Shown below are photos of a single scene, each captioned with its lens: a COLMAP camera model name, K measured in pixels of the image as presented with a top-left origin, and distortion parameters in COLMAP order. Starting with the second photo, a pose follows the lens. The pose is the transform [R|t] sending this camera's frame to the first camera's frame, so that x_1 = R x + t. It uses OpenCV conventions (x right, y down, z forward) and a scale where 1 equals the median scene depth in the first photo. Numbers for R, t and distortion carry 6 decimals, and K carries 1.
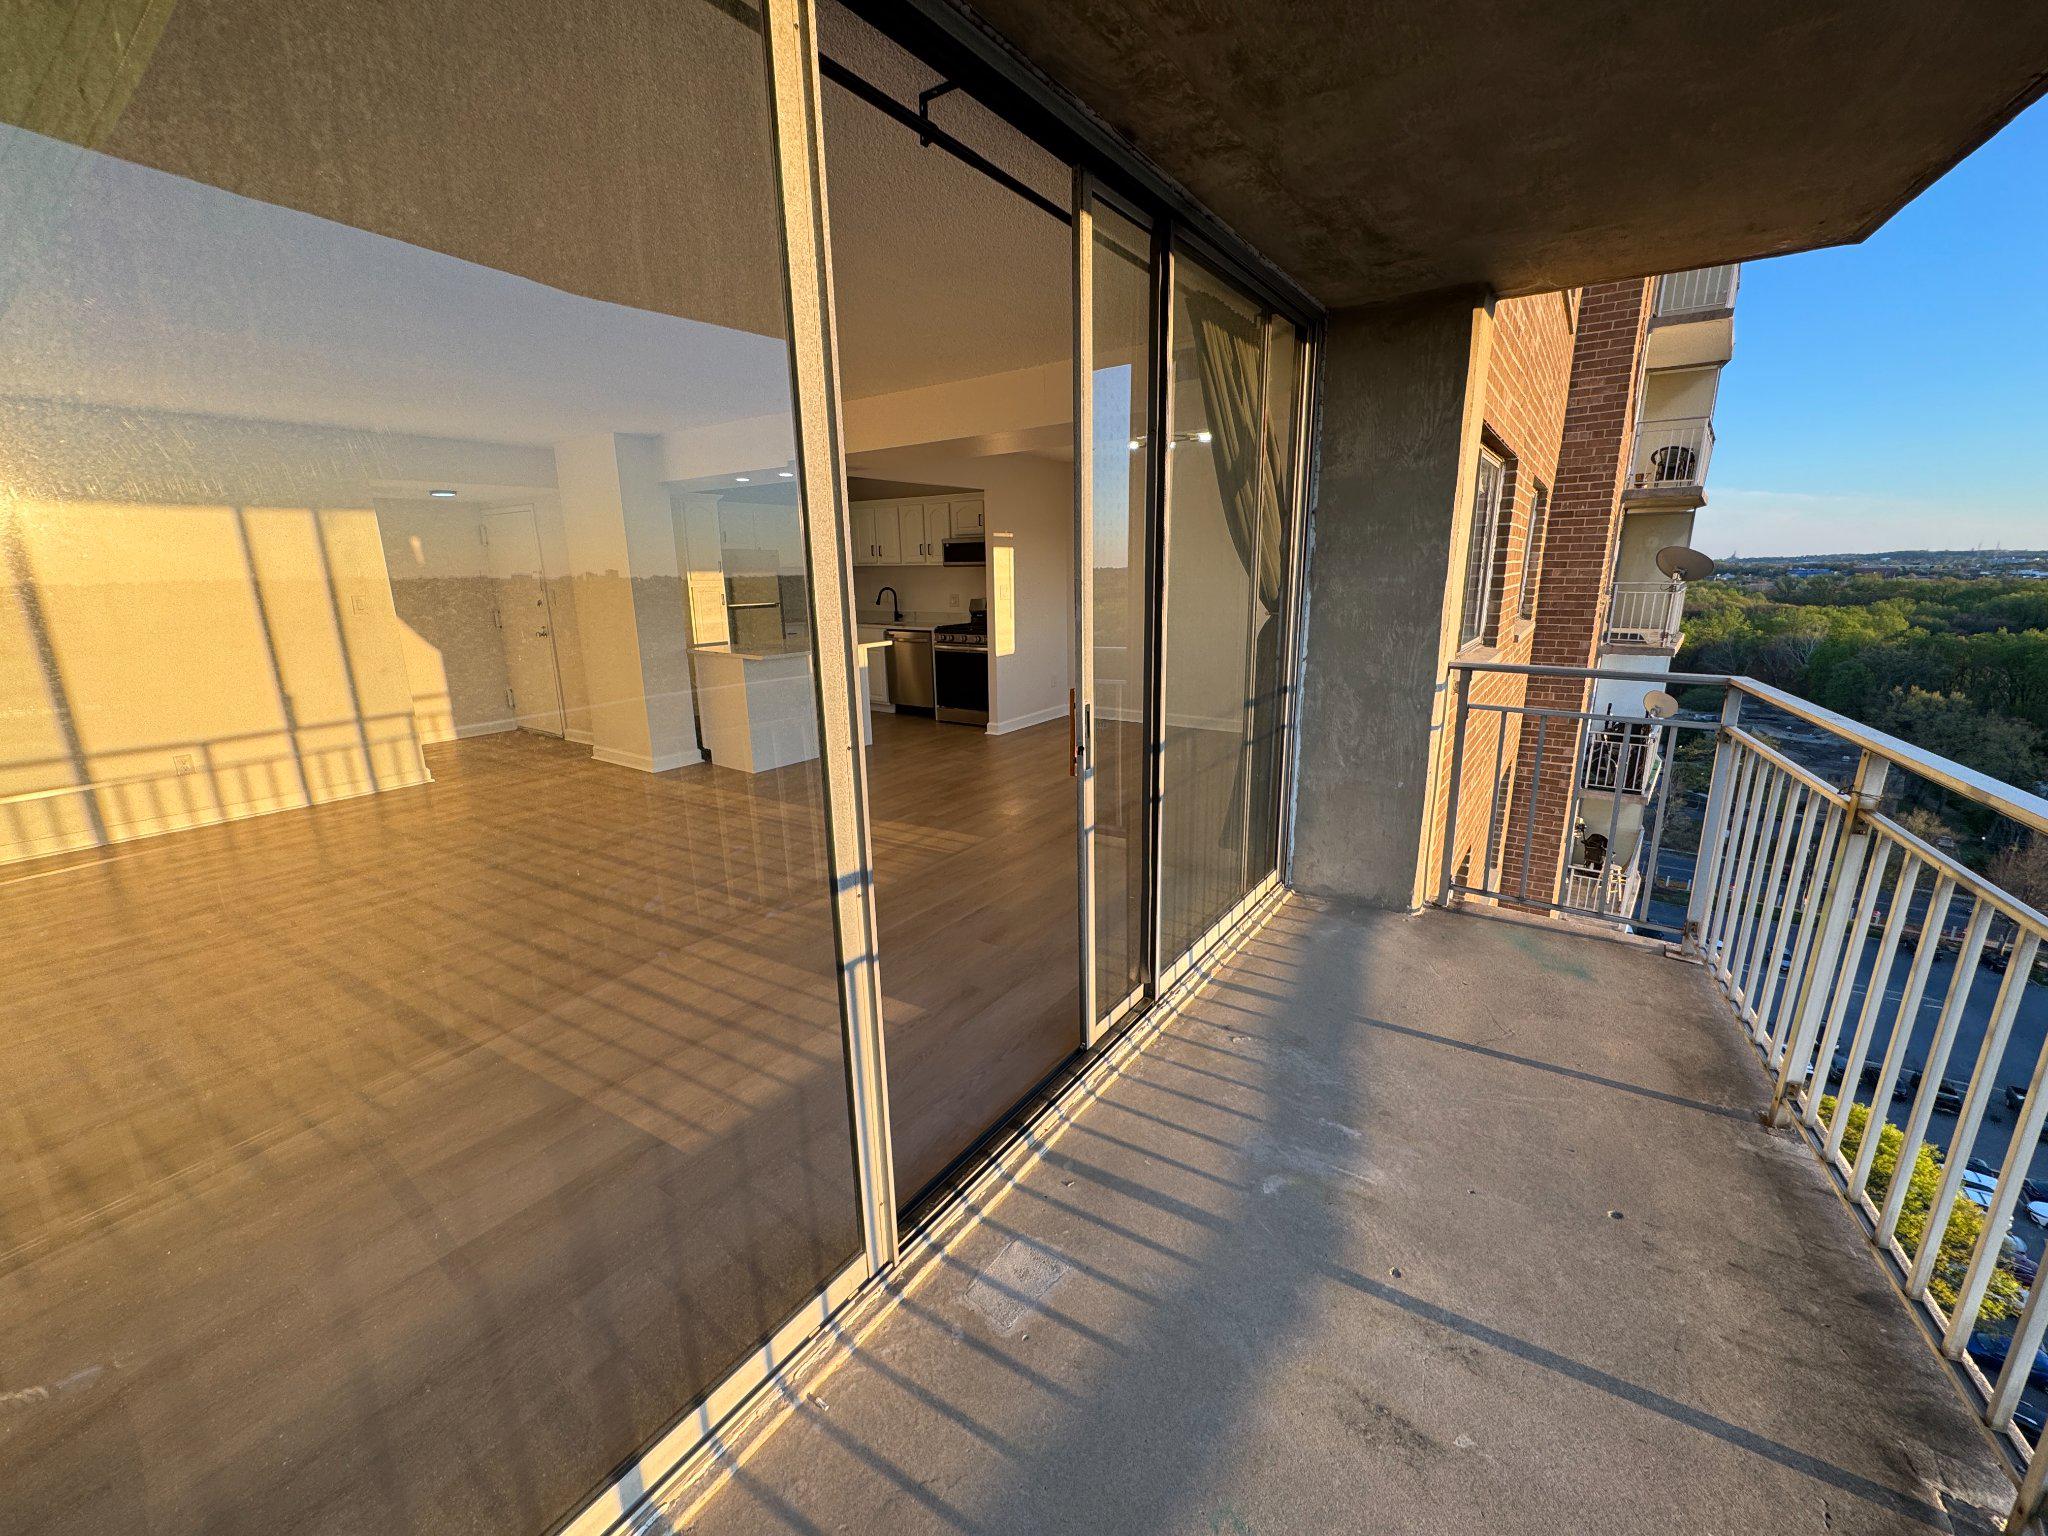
lens RADIAL K [[810.9, 0, 1024.0], [0, 810.9, 768.0], [0, 0, 1]] dist [-0.000369, -0.000080]
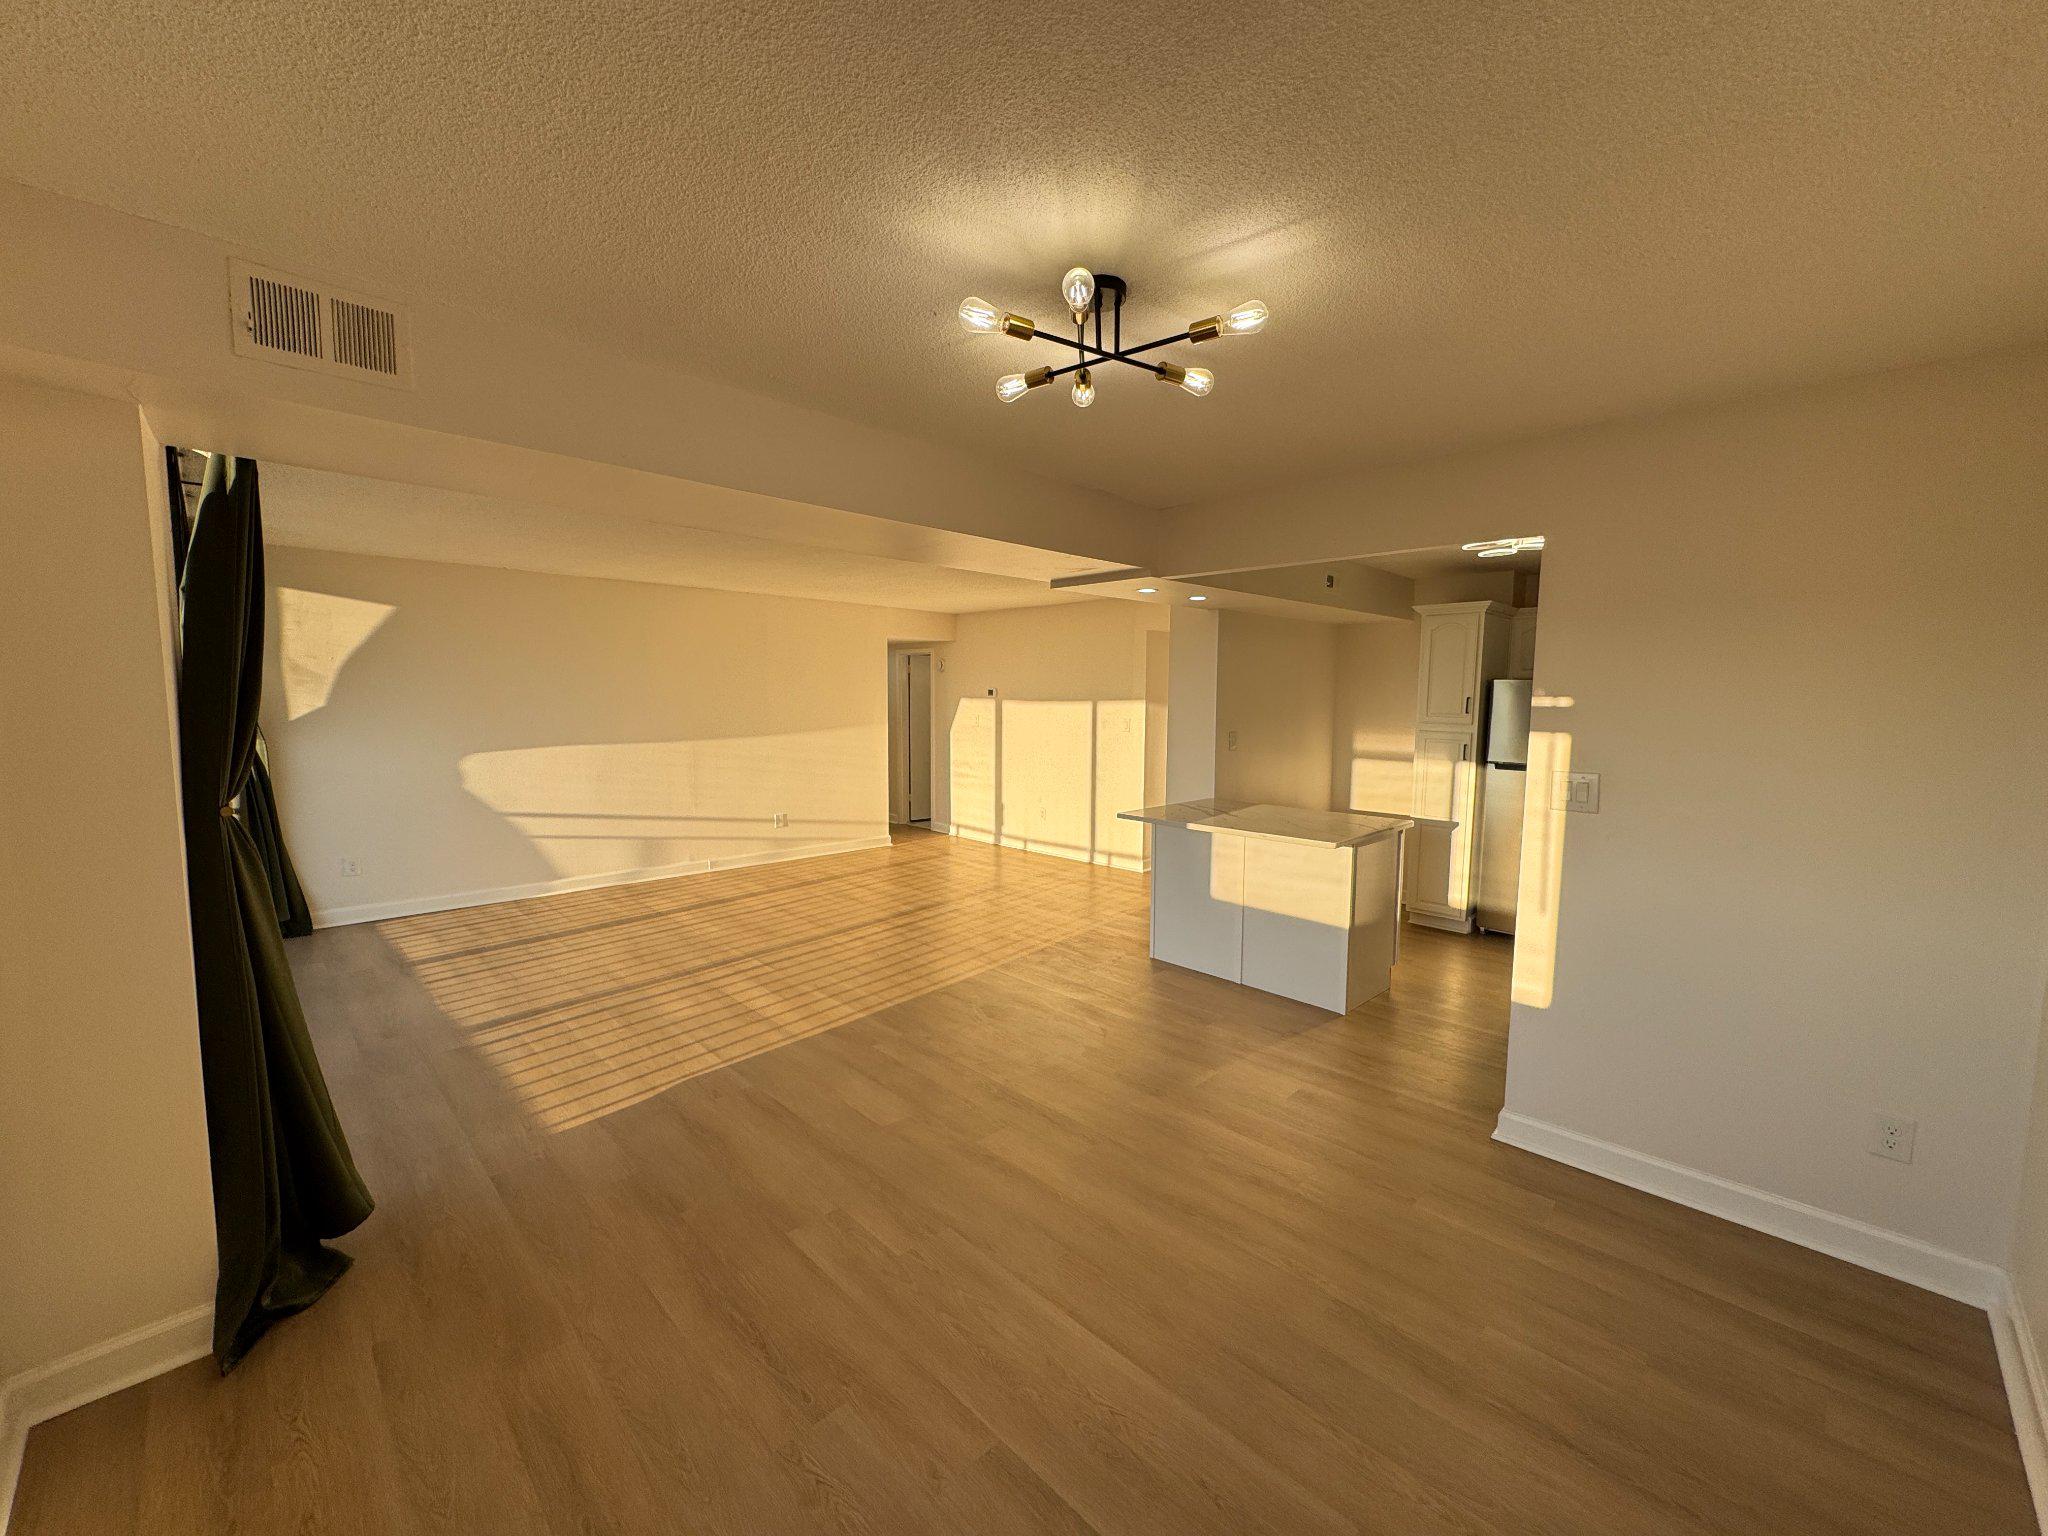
lens RADIAL K [[810.9, 0, 1024.0], [0, 810.9, 768.0], [0, 0, 1]] dist [-0.000369, -0.000080]
pose [[-0.177109, 0.098975, -0.979202, 0.362345], [-0.245588, 0.959013, 0.141354, -0.206813], [0.953058, 0.265515, -0.145543, 0.773592]]
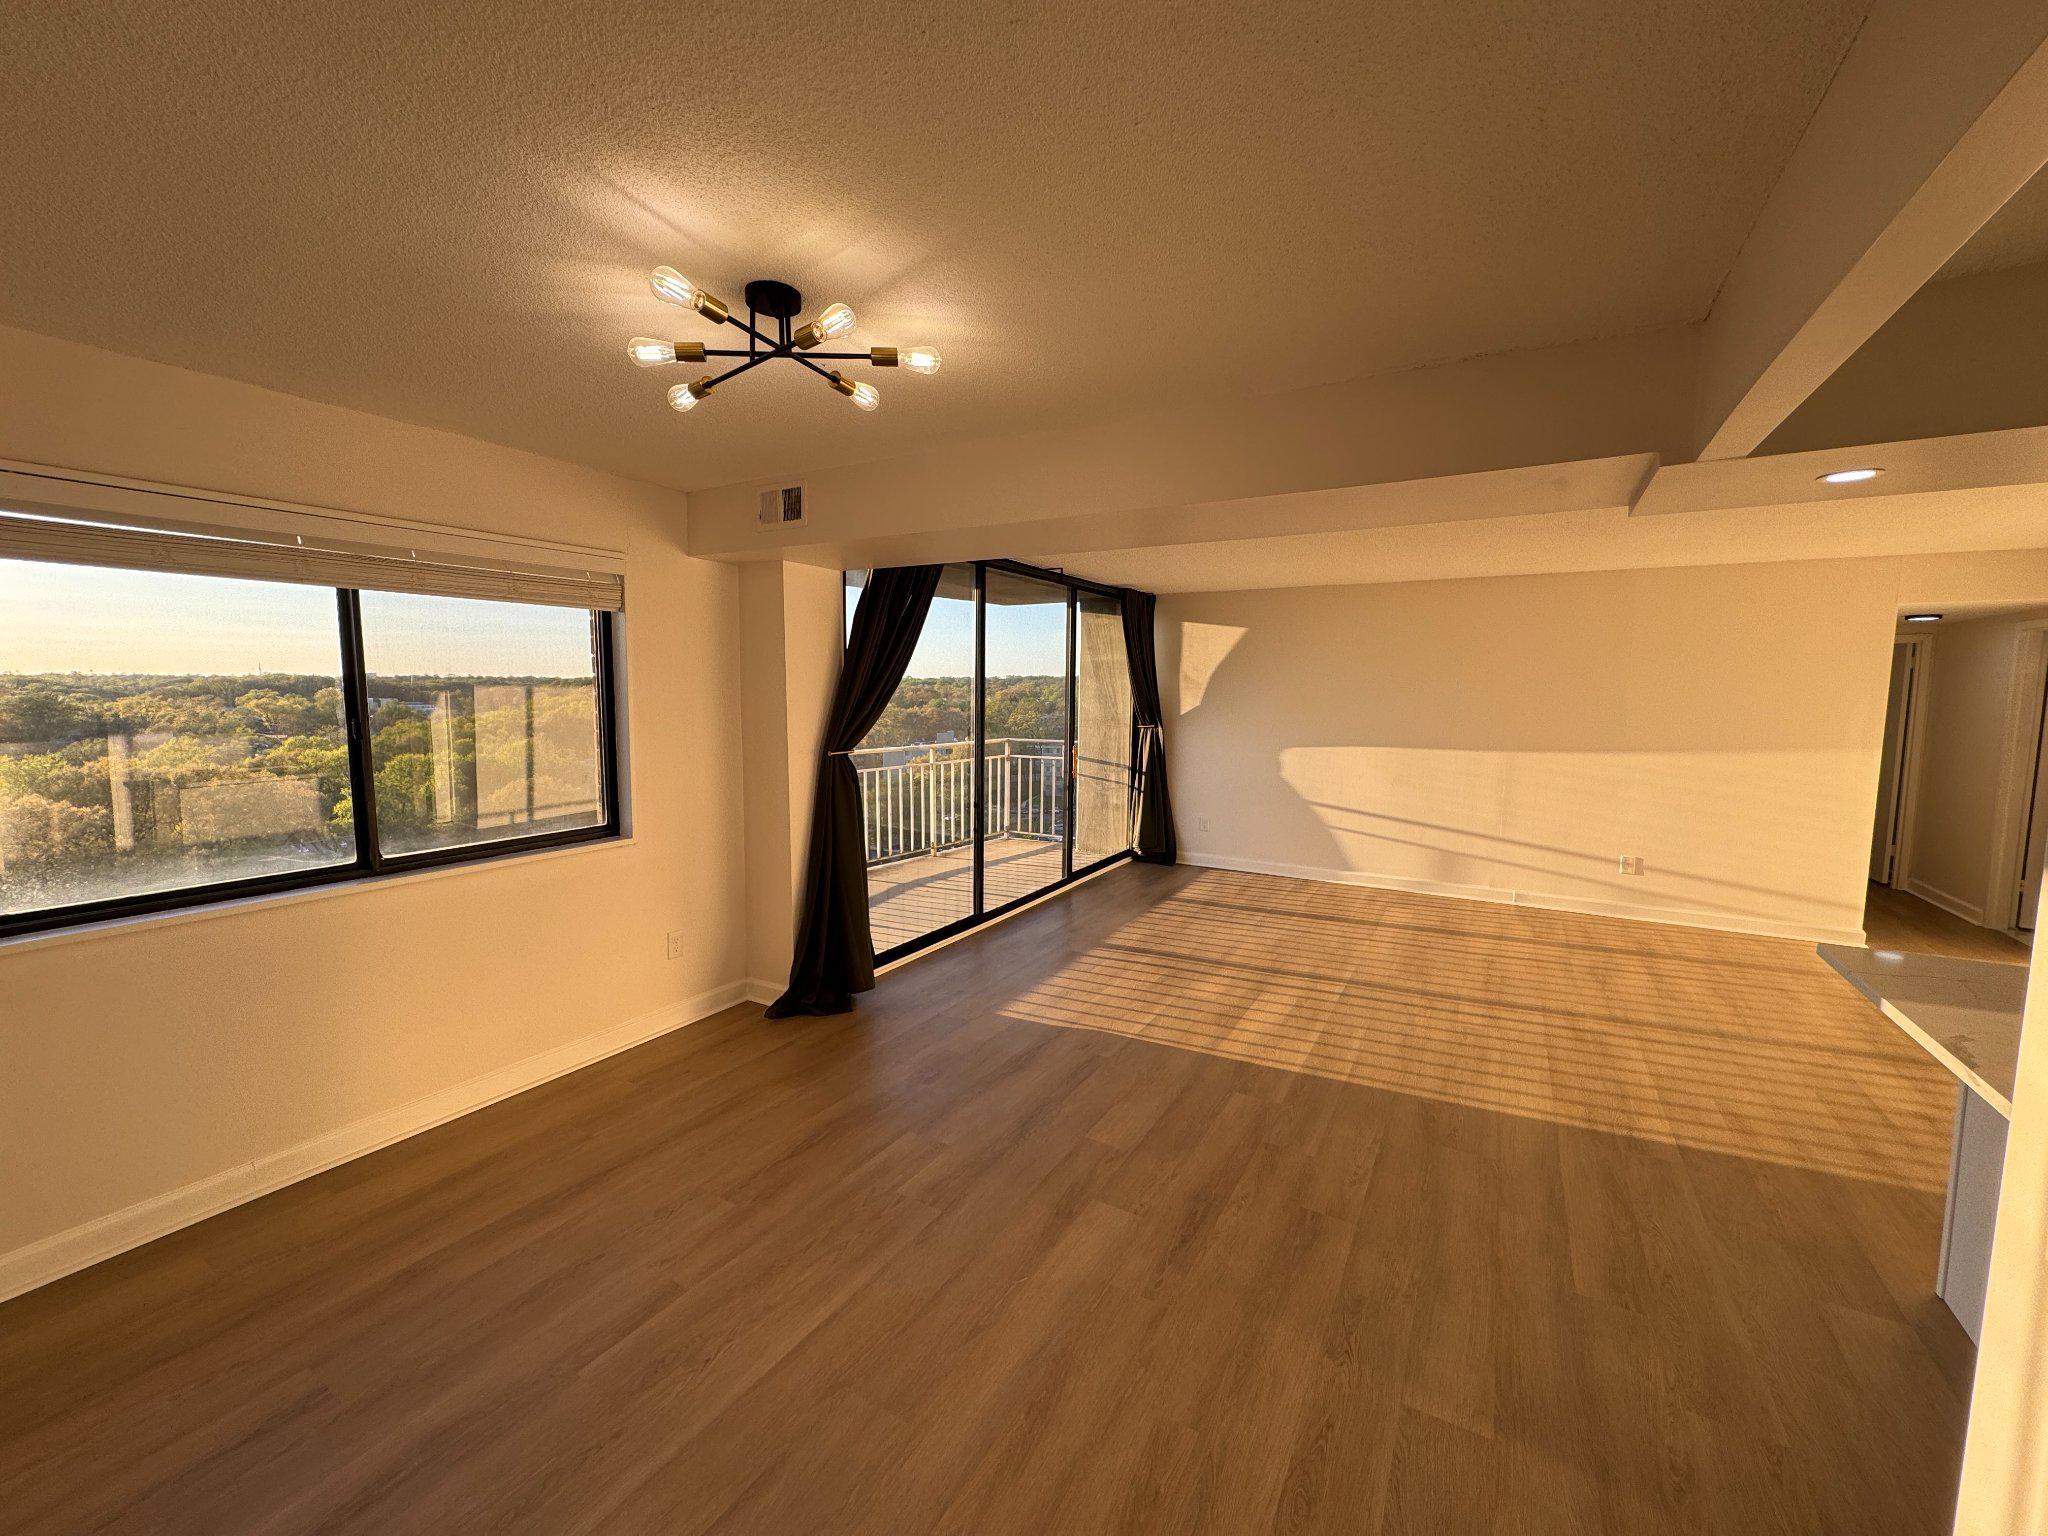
lens RADIAL K [[810.9, 0, 1024.0], [0, 810.9, 768.0], [0, 0, 1]] dist [-0.000369, -0.000080]
pose [[-0.996755, 0.013819, -0.079305, 0.069594], [-0.013665, 0.941811, 0.335864, -0.262141], [0.079331, 0.335858, -0.938566, 0.995249]]
